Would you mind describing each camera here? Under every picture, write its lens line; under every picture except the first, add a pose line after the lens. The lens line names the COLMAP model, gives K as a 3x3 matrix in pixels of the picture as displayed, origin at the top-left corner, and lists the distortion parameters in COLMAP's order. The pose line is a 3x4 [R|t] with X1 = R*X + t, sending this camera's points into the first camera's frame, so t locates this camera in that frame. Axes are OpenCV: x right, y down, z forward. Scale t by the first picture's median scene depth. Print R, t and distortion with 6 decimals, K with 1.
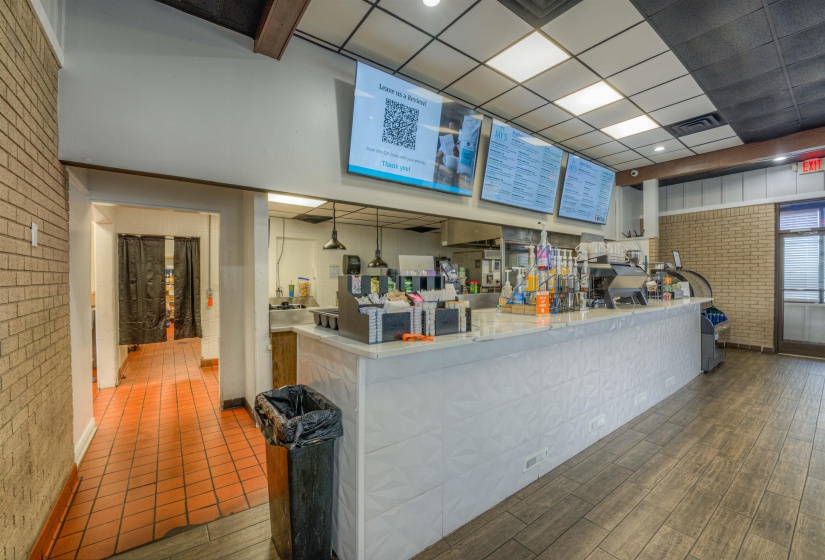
lens RADIAL K [[335.5, 0, 409.5], [0, 335.5, 281.8], [0, 0, 1]] dist [-0.016217, 0.000448]
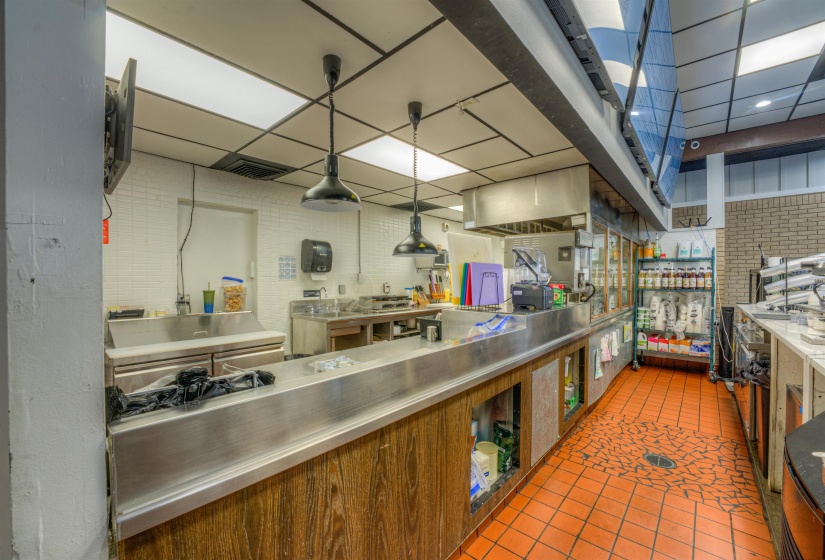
lens RADIAL K [[335.5, 0, 409.5], [0, 335.5, 281.8], [0, 0, 1]] dist [-0.016217, 0.000448]
pose [[0.977692, 0.001161, 0.210042, -0.148207], [-0.000273, 0.999991, -0.004255, -0.002708], [-0.210045, 0.004103, 0.977683, 0.404693]]
